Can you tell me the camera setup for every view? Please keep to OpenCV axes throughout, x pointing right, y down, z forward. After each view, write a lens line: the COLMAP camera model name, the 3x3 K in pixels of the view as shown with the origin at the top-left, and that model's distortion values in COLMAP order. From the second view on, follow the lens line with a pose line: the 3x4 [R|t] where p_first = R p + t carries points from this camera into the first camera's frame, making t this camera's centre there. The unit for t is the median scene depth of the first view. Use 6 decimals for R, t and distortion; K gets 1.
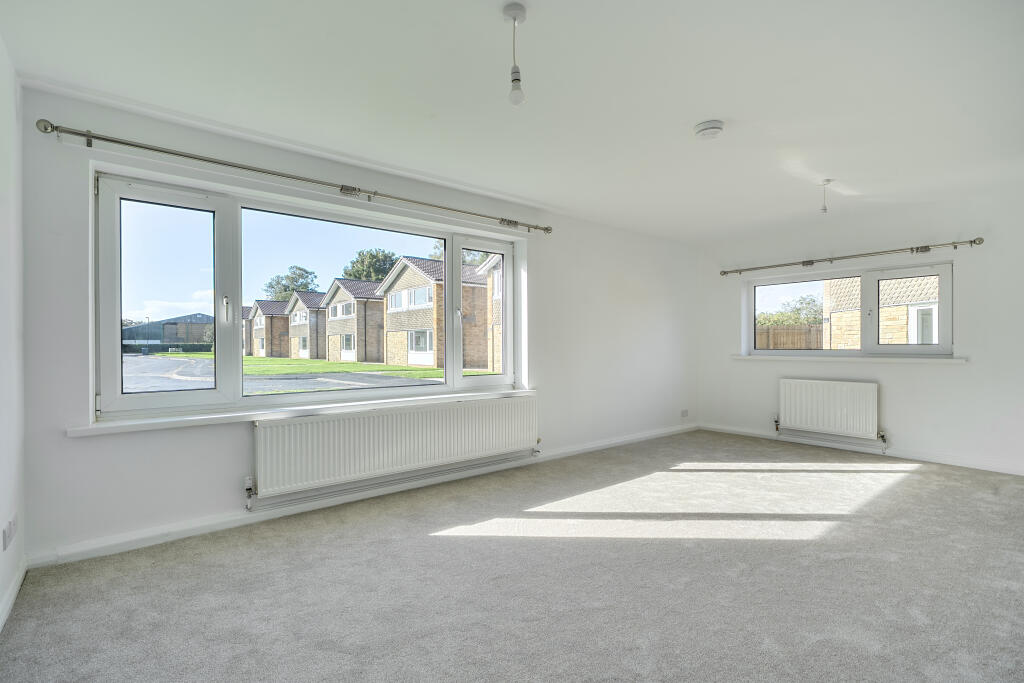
lens RADIAL K [[477.6, 0, 511.6], [0, 477.6, 343.8], [0, 0, 1]] dist [-0.001760, -0.000108]
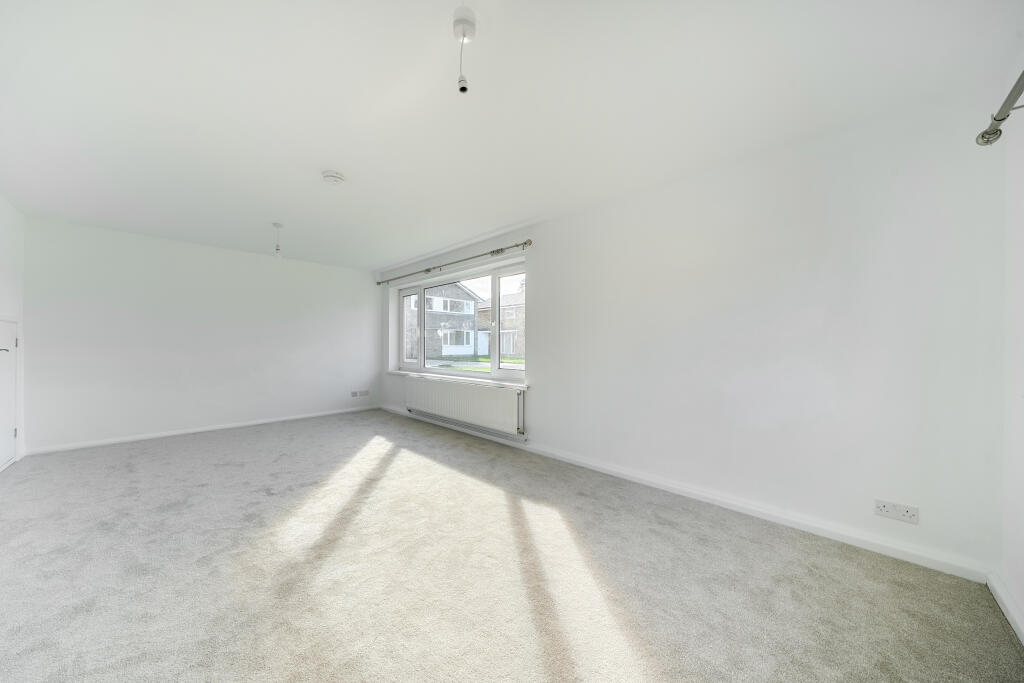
lens RADIAL K [[354.9, 0, 507.7], [0, 354.9, 341.1], [0, 0, 1]] dist [0.000385, 0.000005]
pose [[0.068937, 0.012815, -0.997539, 1.039723], [0.007241, 0.999885, 0.013345, -0.028872], [0.997595, -0.008143, 0.068836, 1.048530]]
